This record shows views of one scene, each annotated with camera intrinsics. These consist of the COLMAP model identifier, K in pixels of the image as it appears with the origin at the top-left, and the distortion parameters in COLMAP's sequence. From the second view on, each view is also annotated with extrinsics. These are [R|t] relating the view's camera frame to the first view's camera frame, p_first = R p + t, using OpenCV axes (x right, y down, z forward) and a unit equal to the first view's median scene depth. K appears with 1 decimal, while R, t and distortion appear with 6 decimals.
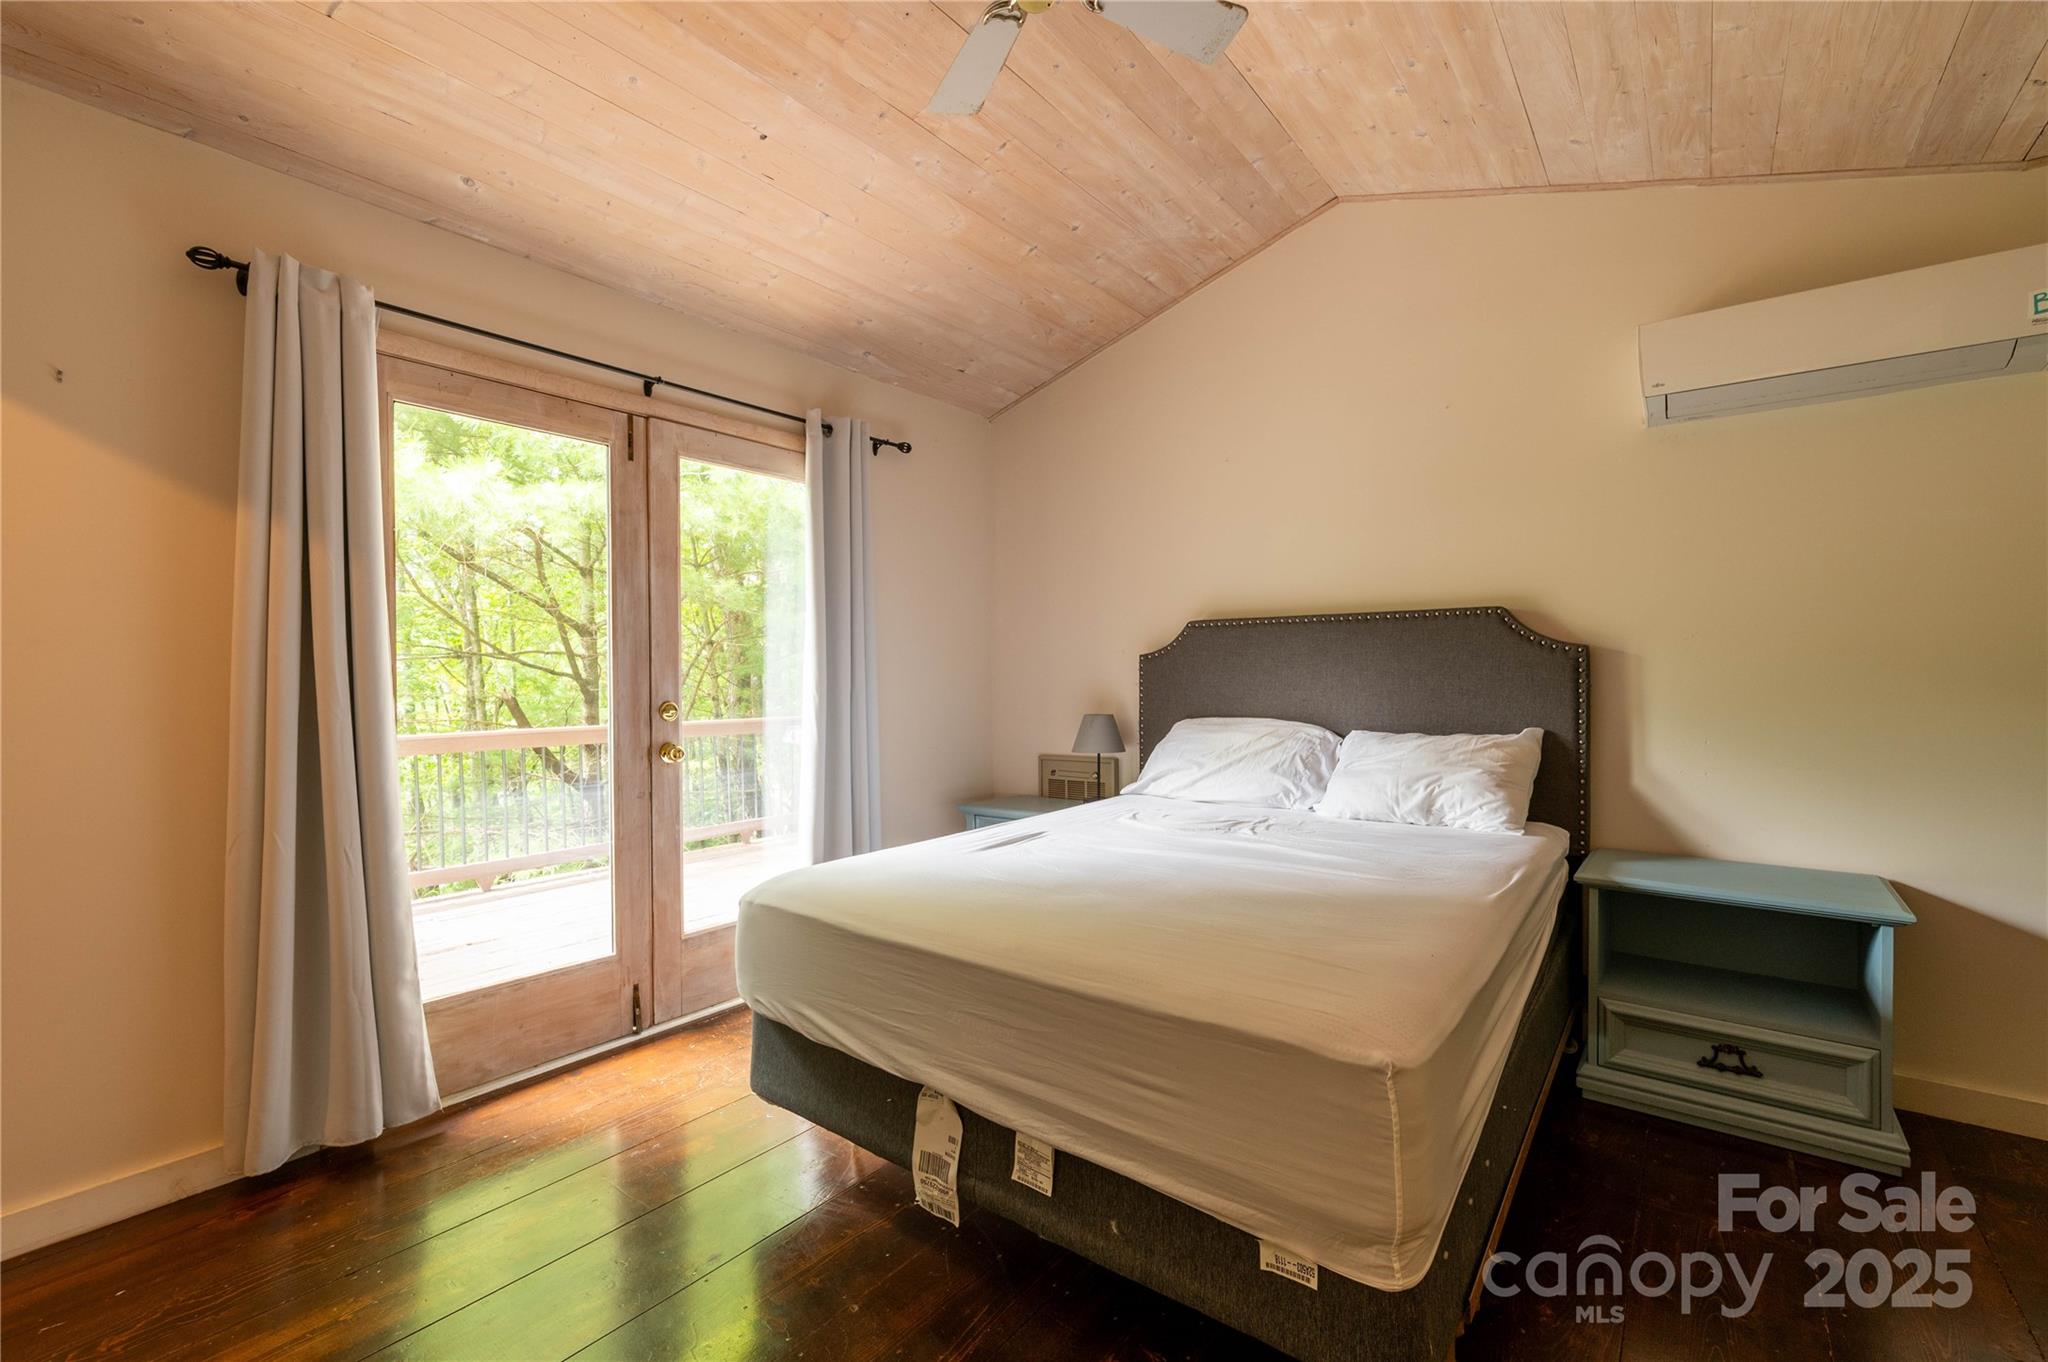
lens RADIAL K [[876.7, 0, 1018.5], [0, 876.7, 683.9], [0, 0, 1]] dist [0.002997, -0.000722]
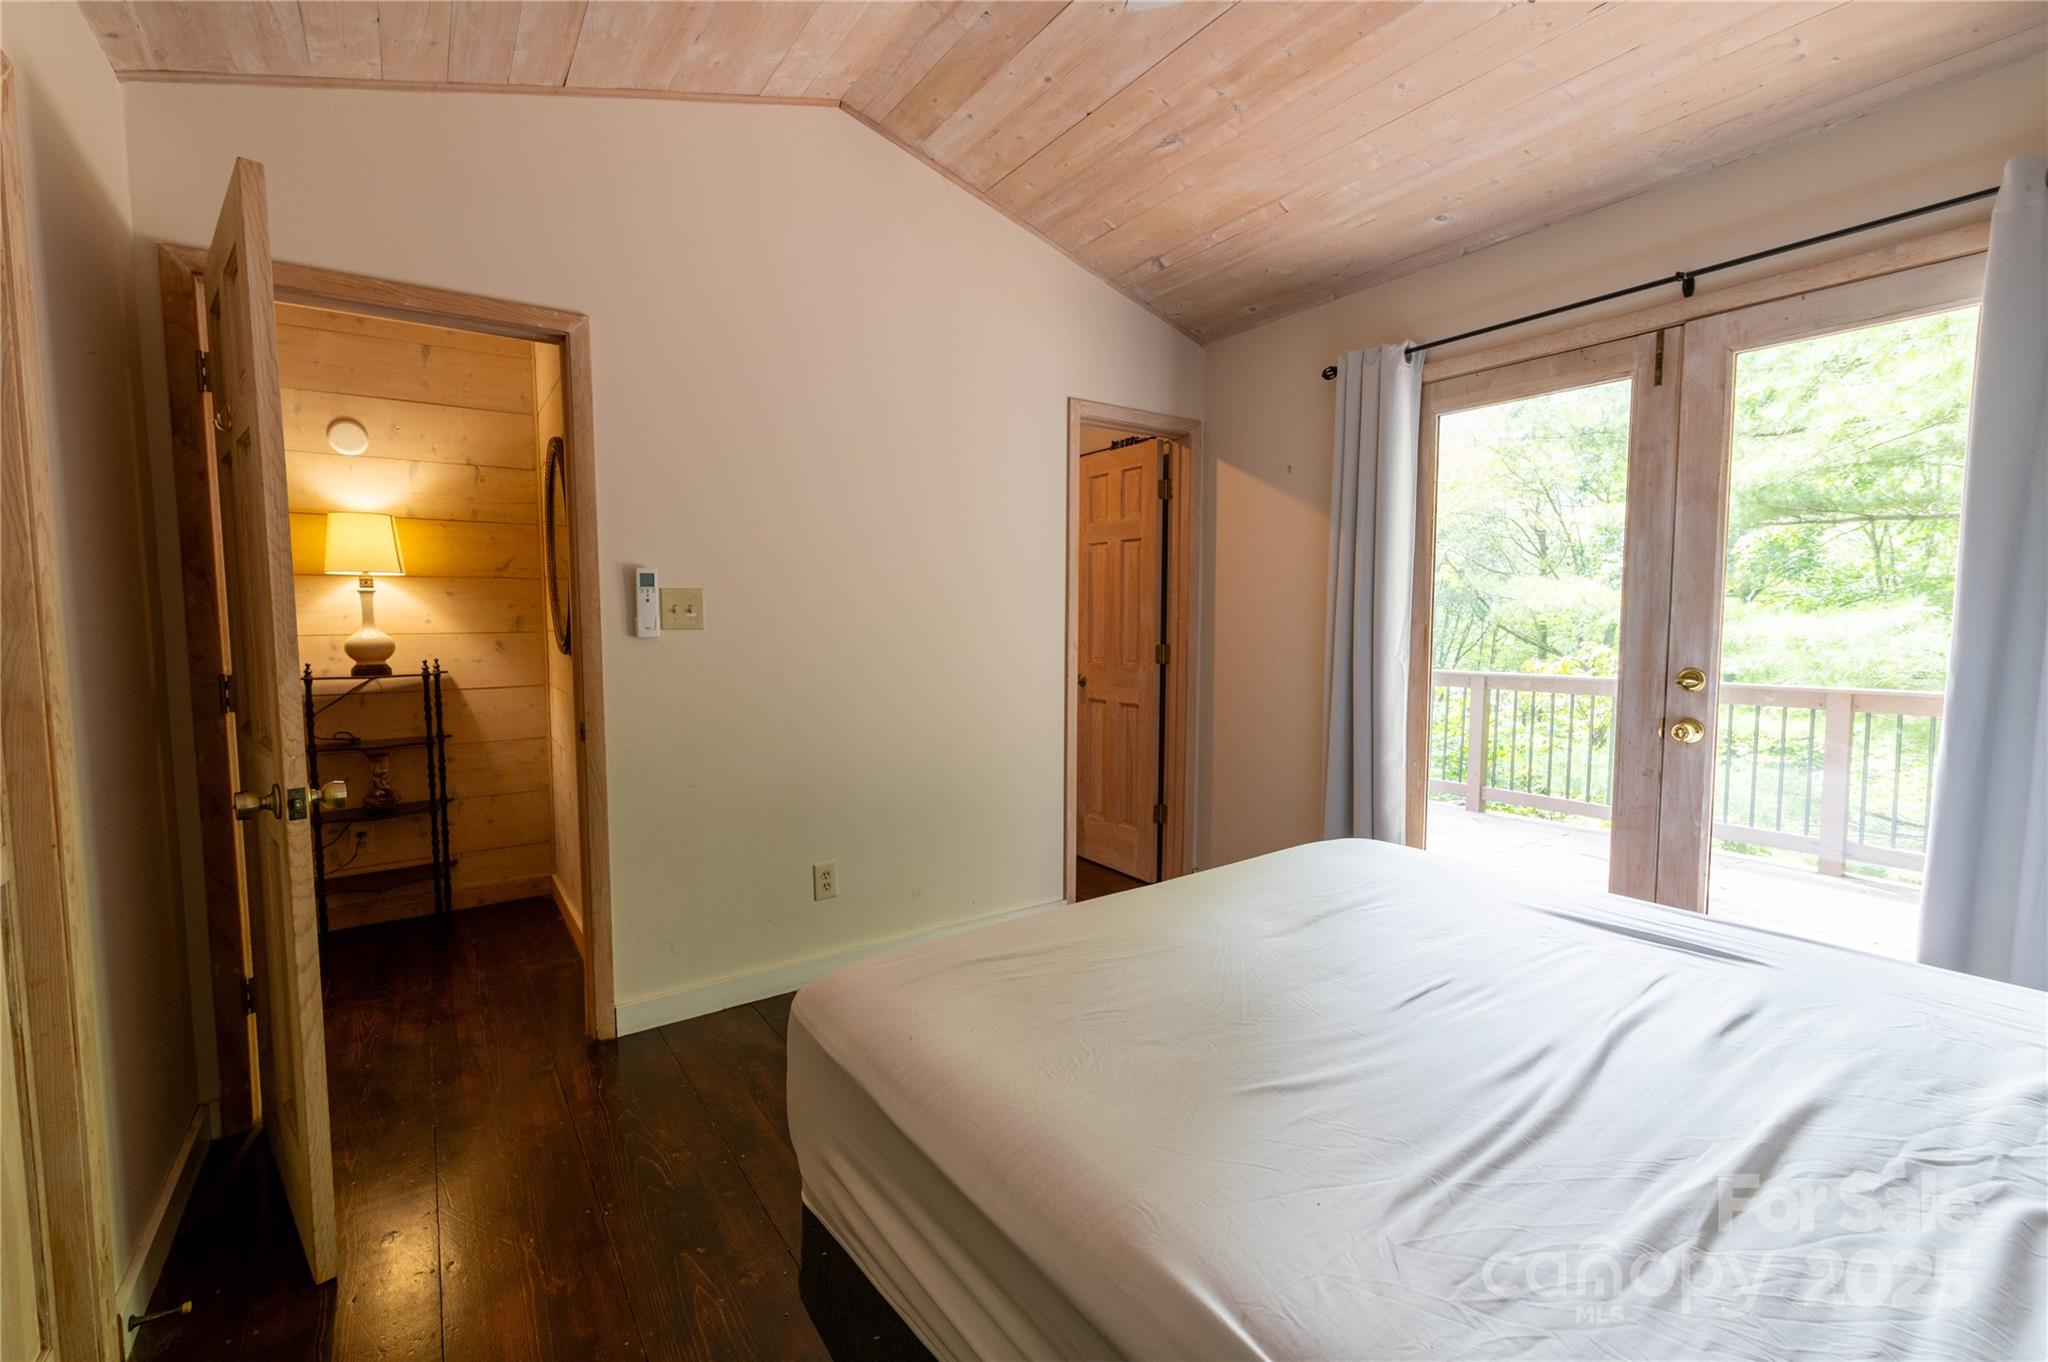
lens RADIAL K [[876.7, 0, 1016.5], [0, 876.7, 684.7], [0, 0, 1]] dist [0.002997, -0.000722]
pose [[-0.295455, 0.084218, -0.951637, 0.587784], [0.001033, 0.996134, 0.087835, -0.038576], [0.955356, 0.024969, -0.294400, 0.660120]]
